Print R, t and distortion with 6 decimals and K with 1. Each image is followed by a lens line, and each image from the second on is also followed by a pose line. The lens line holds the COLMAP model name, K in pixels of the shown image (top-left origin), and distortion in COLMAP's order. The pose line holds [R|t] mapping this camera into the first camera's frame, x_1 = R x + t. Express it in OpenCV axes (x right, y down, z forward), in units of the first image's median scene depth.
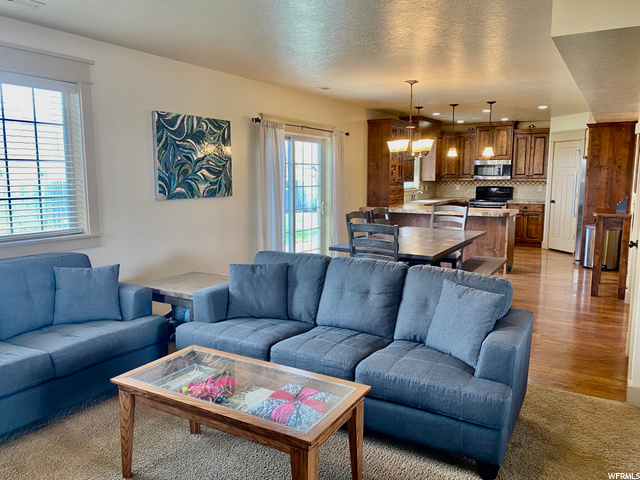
lens RADIAL K [[482.3, 0, 311.4], [0, 482.3, 238.6], [0, 0, 1]] dist [-0.001263, 0.000609]
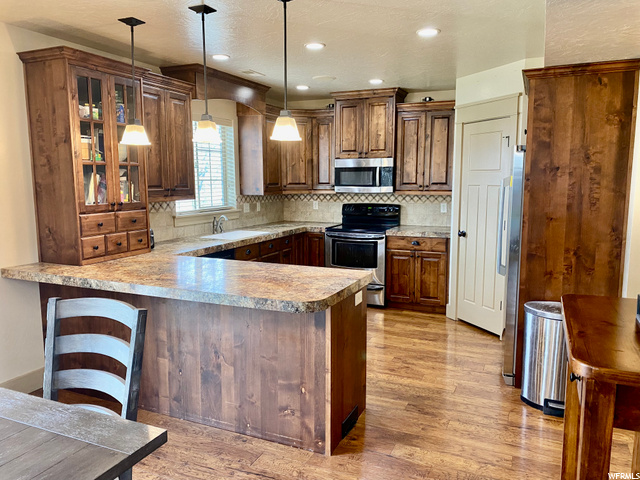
lens RADIAL K [[485.6, 0, 320.0], [0, 485.6, 240.0], [0, 0, 1]] dist [0.091169, -0.139203]
pose [[0.989769, -0.018331, 0.141495, 0.256813], [0.019255, 0.999801, -0.005166, -0.068597], [-0.141372, 0.007837, 0.989925, 0.465278]]
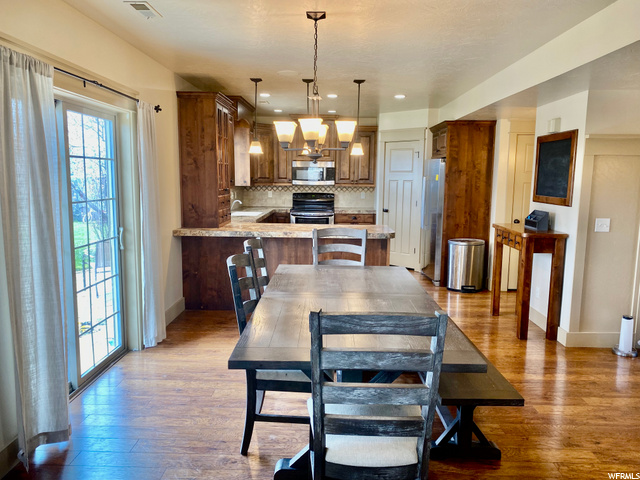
lens RADIAL K [[485.6, 0, 320.0], [0, 485.6, 240.0], [0, 0, 1]] dist [0.091169, -0.139203]
pose [[0.856315, -0.055791, 0.513431, -0.053899], [0.055948, 0.998318, 0.015169, -0.042856], [-0.513414, 0.015736, 0.857997, 0.298431]]
